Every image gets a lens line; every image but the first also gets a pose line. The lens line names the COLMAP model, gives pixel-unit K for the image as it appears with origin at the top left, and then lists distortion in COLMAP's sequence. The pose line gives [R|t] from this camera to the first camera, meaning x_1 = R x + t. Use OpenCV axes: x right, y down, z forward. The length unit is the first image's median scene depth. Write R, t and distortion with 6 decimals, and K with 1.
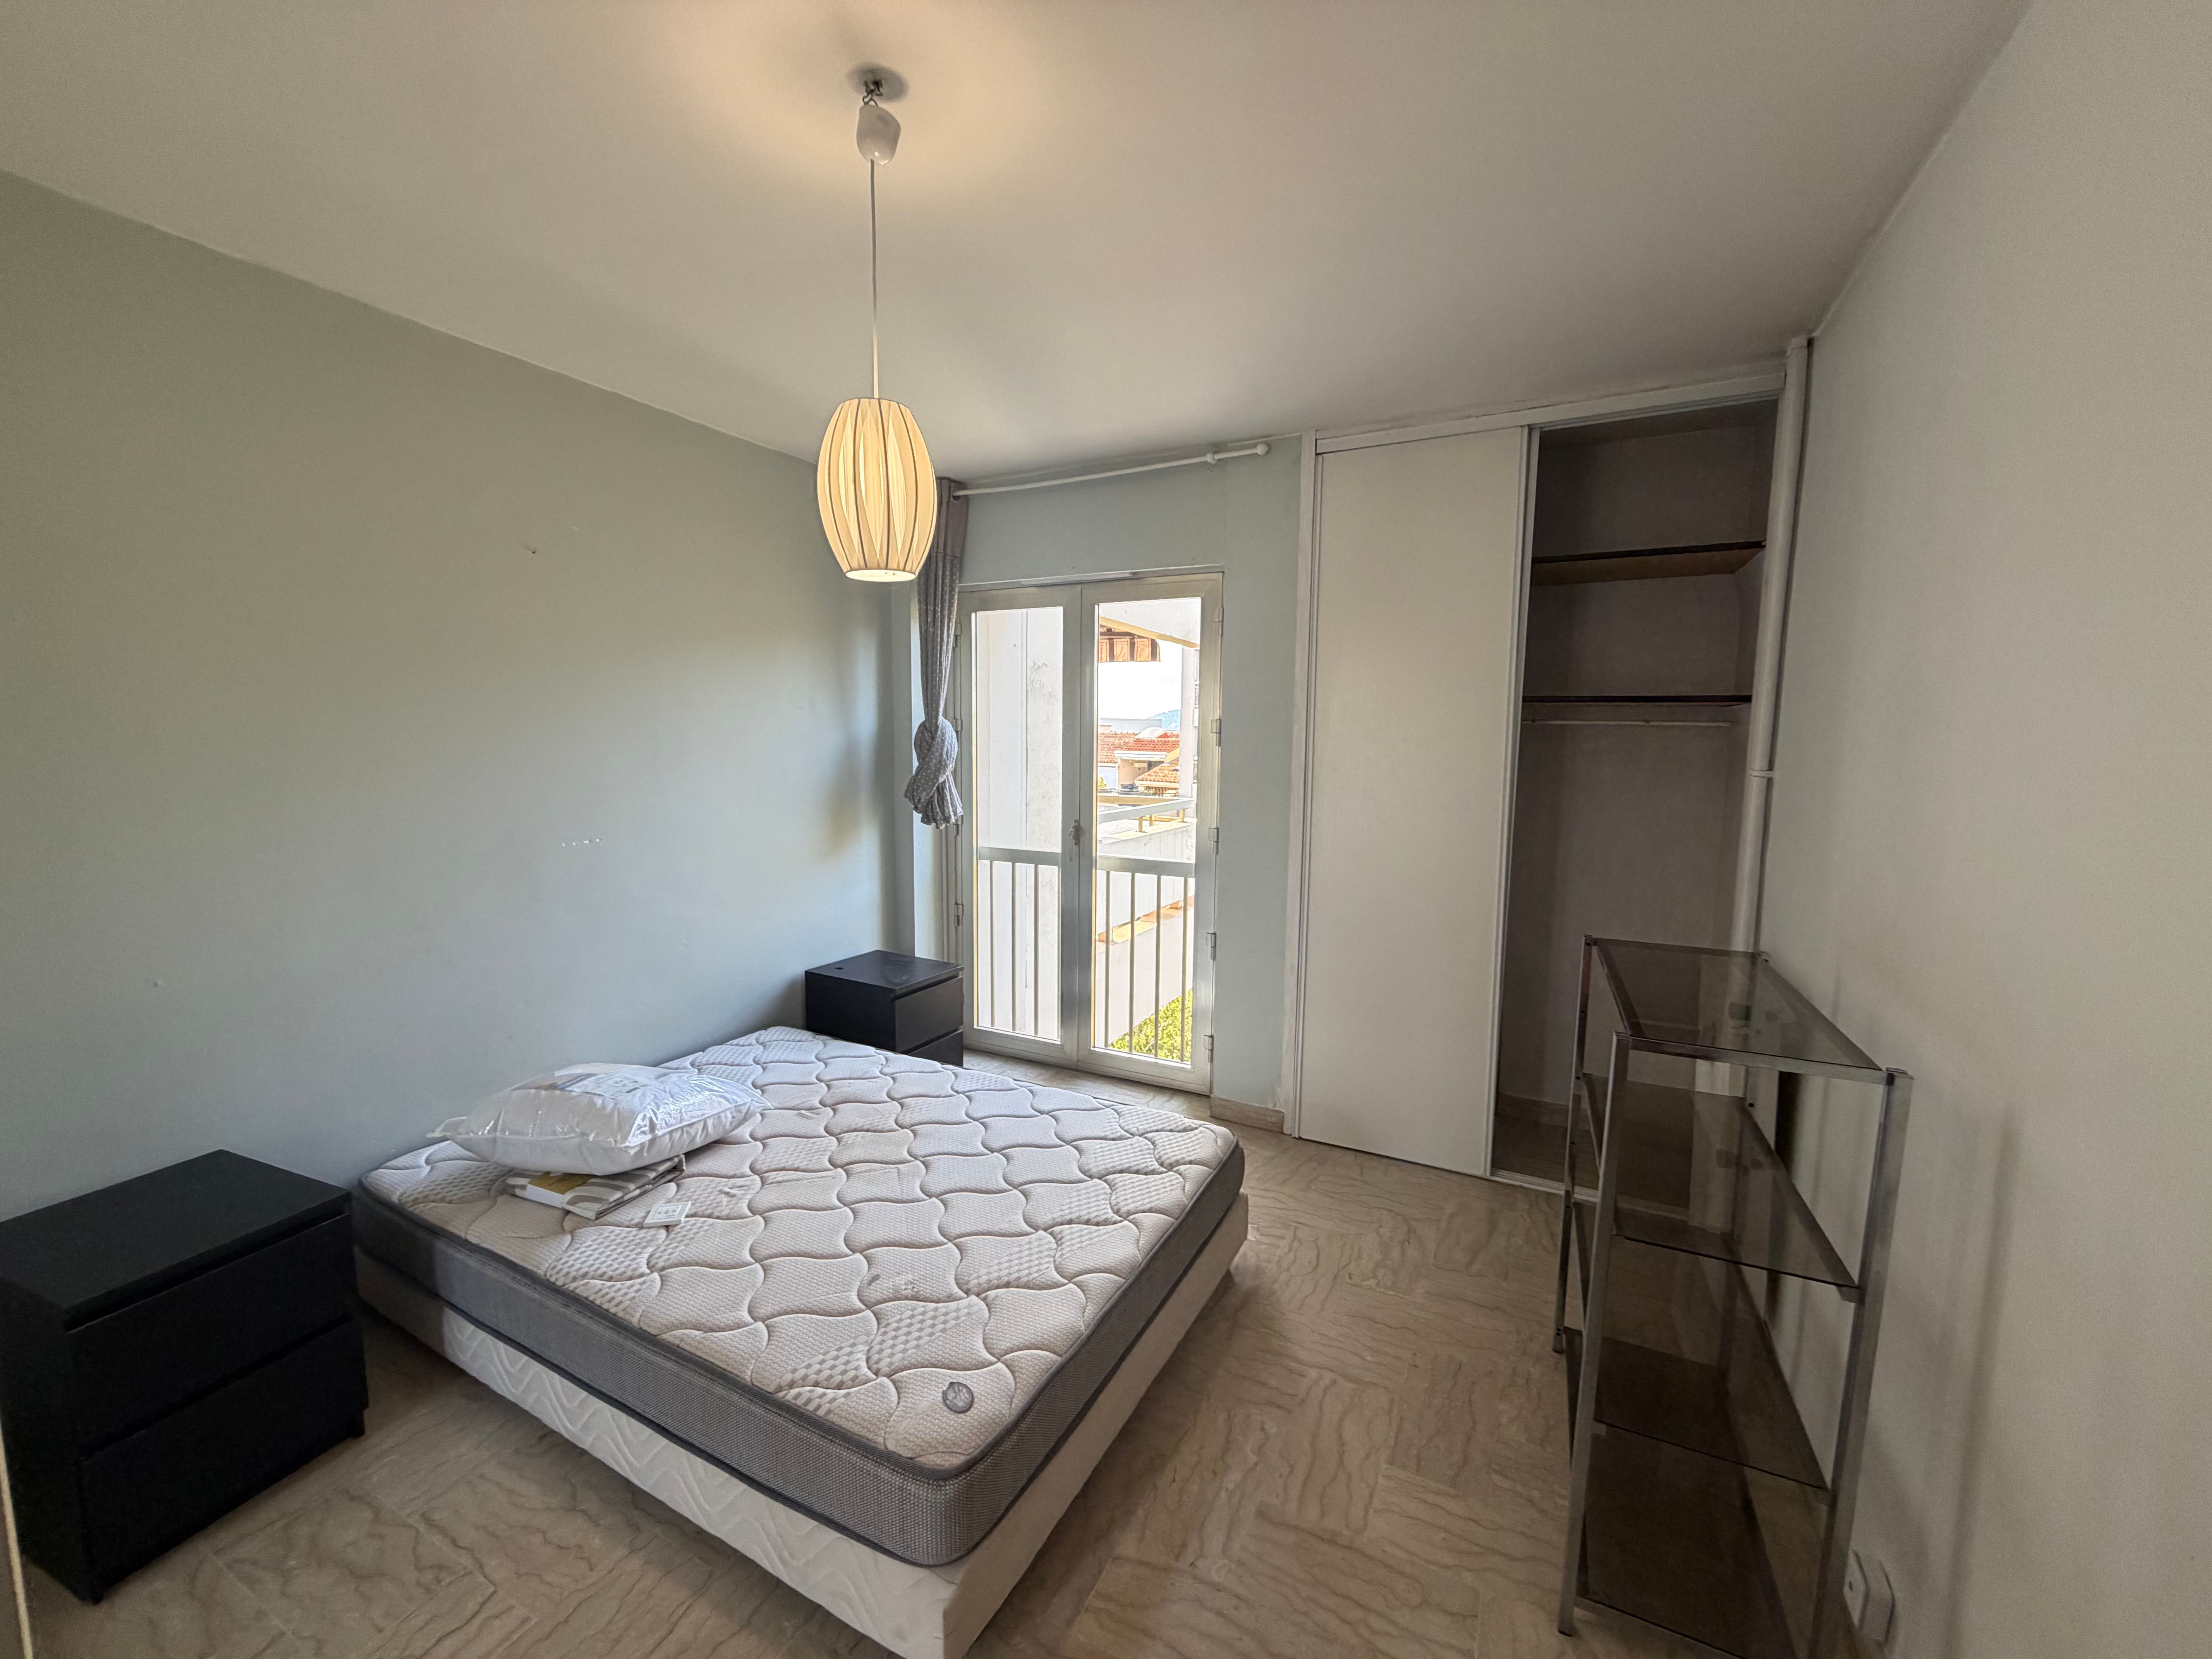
lens RADIAL K [[888.2, 0, 1099.2], [0, 888.2, 830.1], [0, 0, 1]] dist [0.001798, 0.000259]
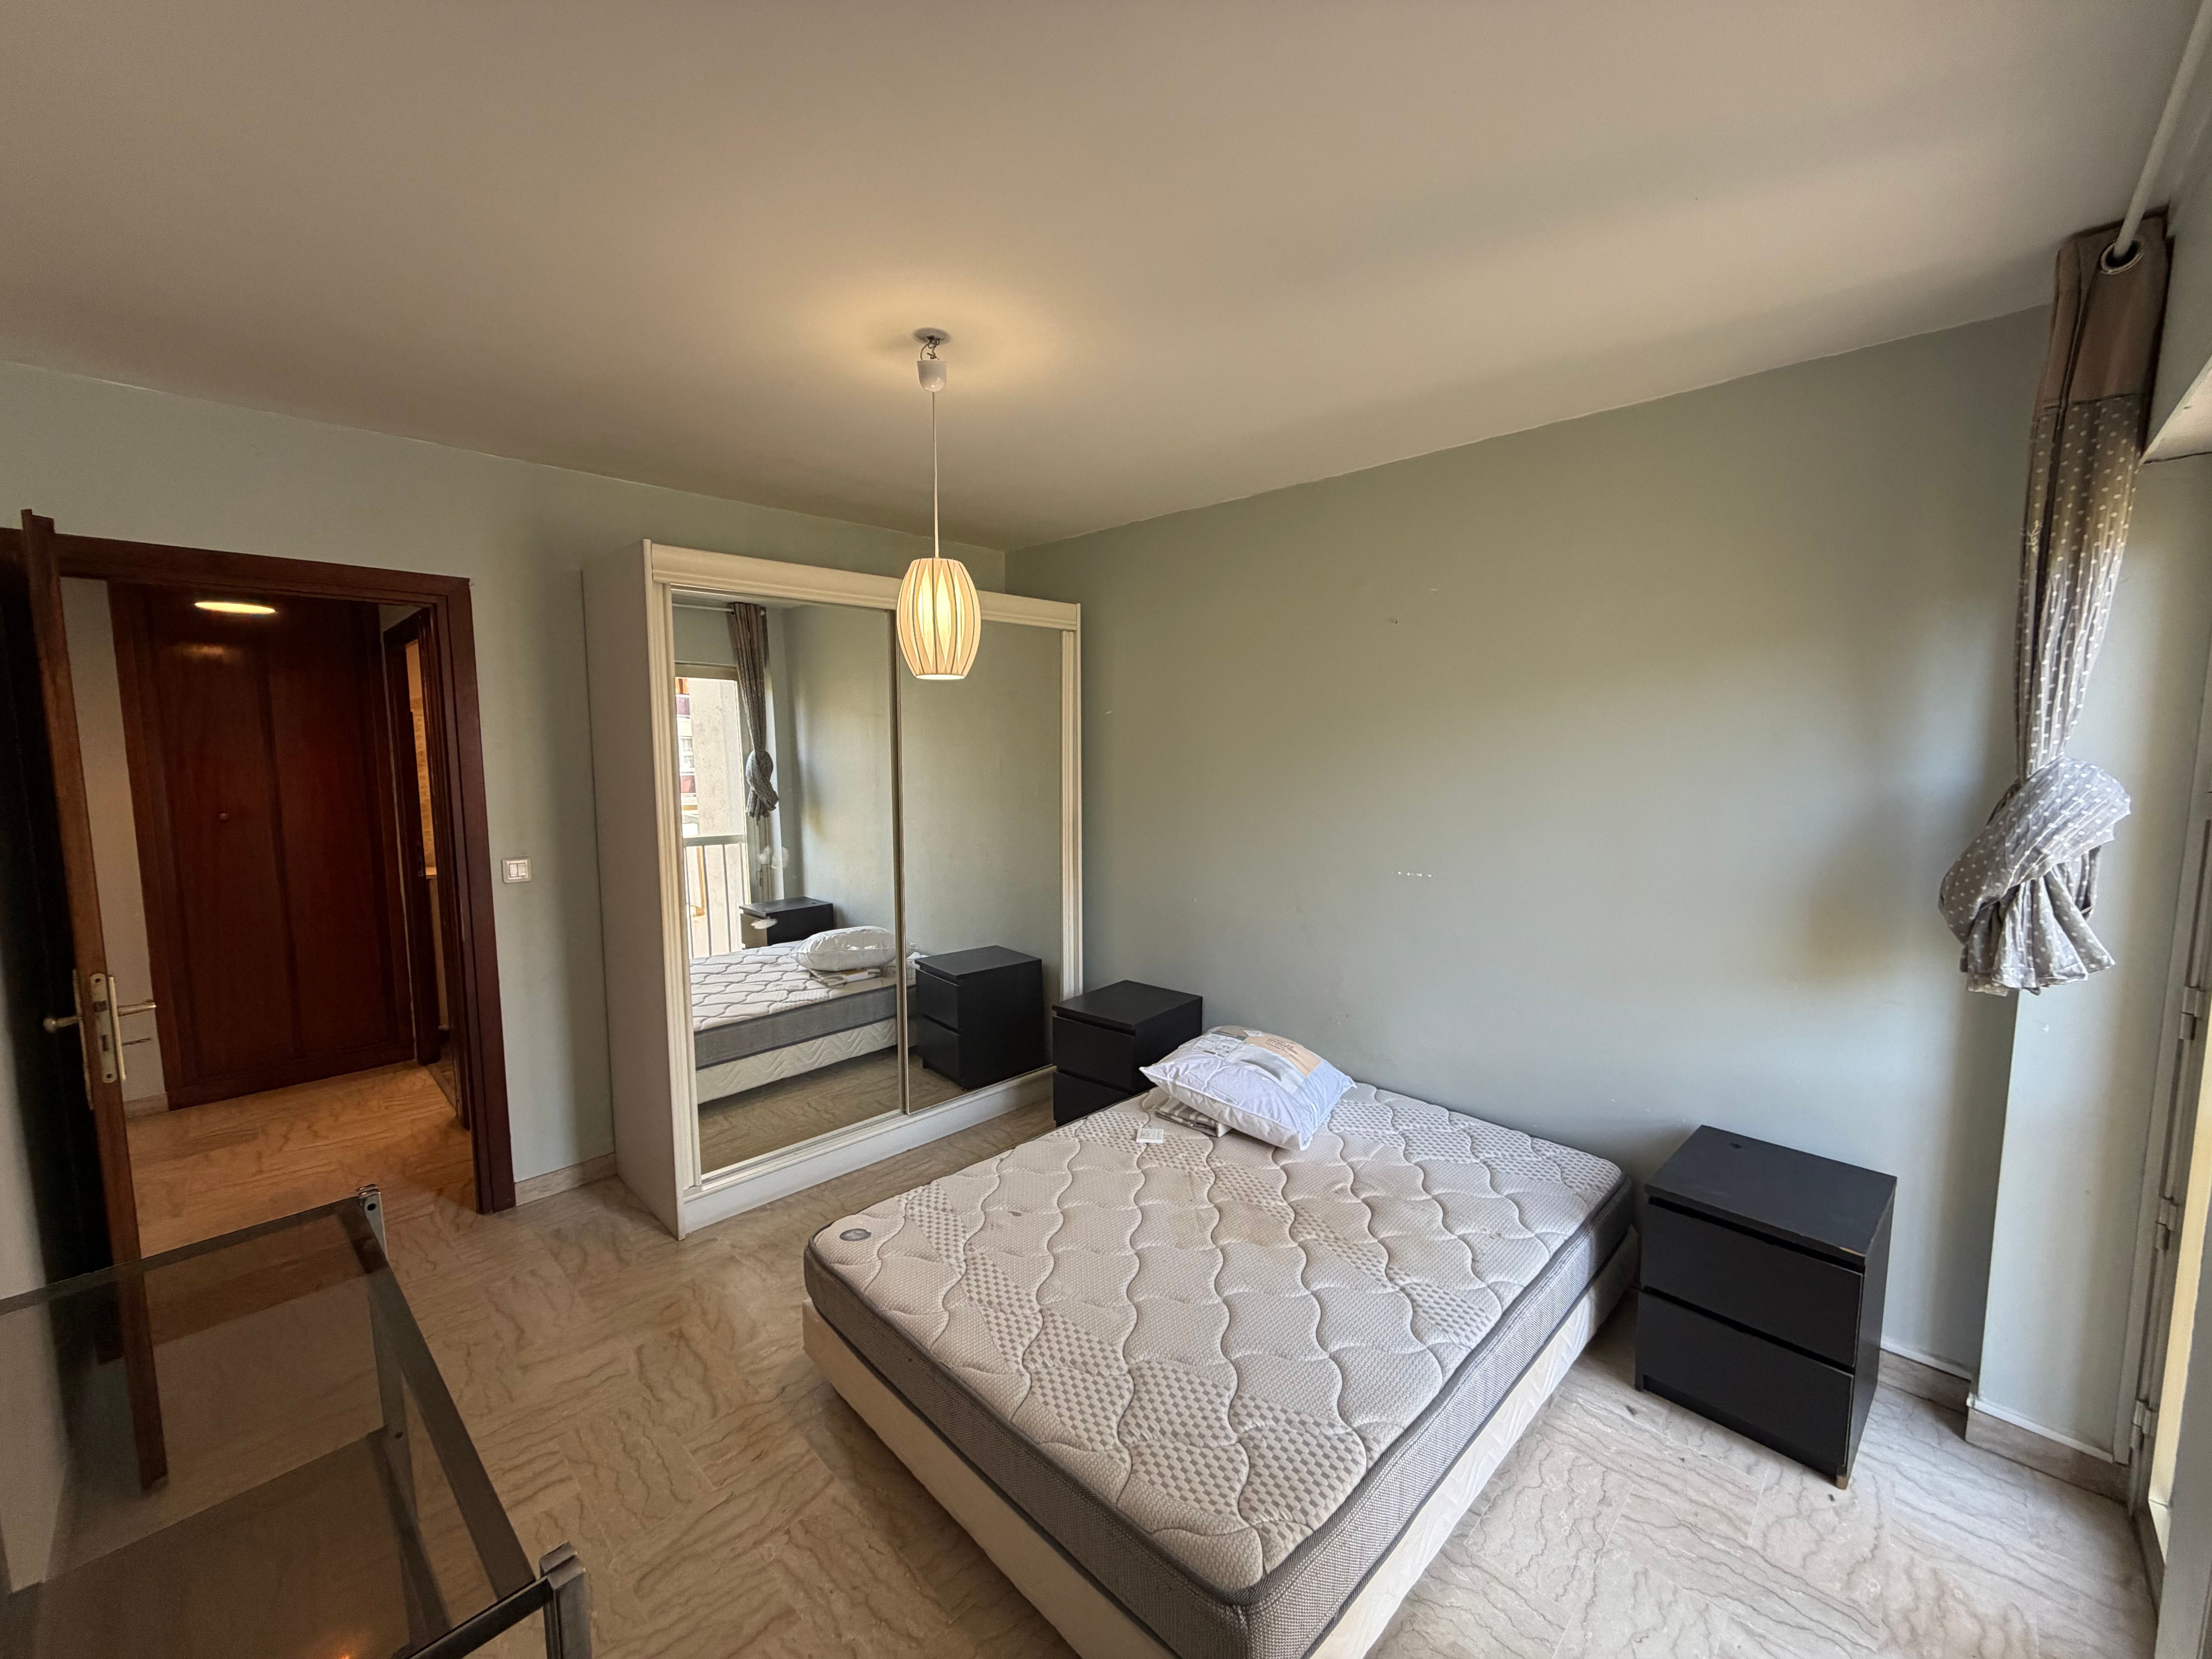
lens RADIAL K [[888.2, 0, 1099.2], [0, 888.2, 830.1], [0, 0, 1]] dist [0.001798, 0.000259]
pose [[-0.298649, 0.093273, -0.949794, 0.948359], [-0.098625, 0.986868, 0.127925, -0.234532], [0.949253, 0.131878, -0.285528, 1.529752]]
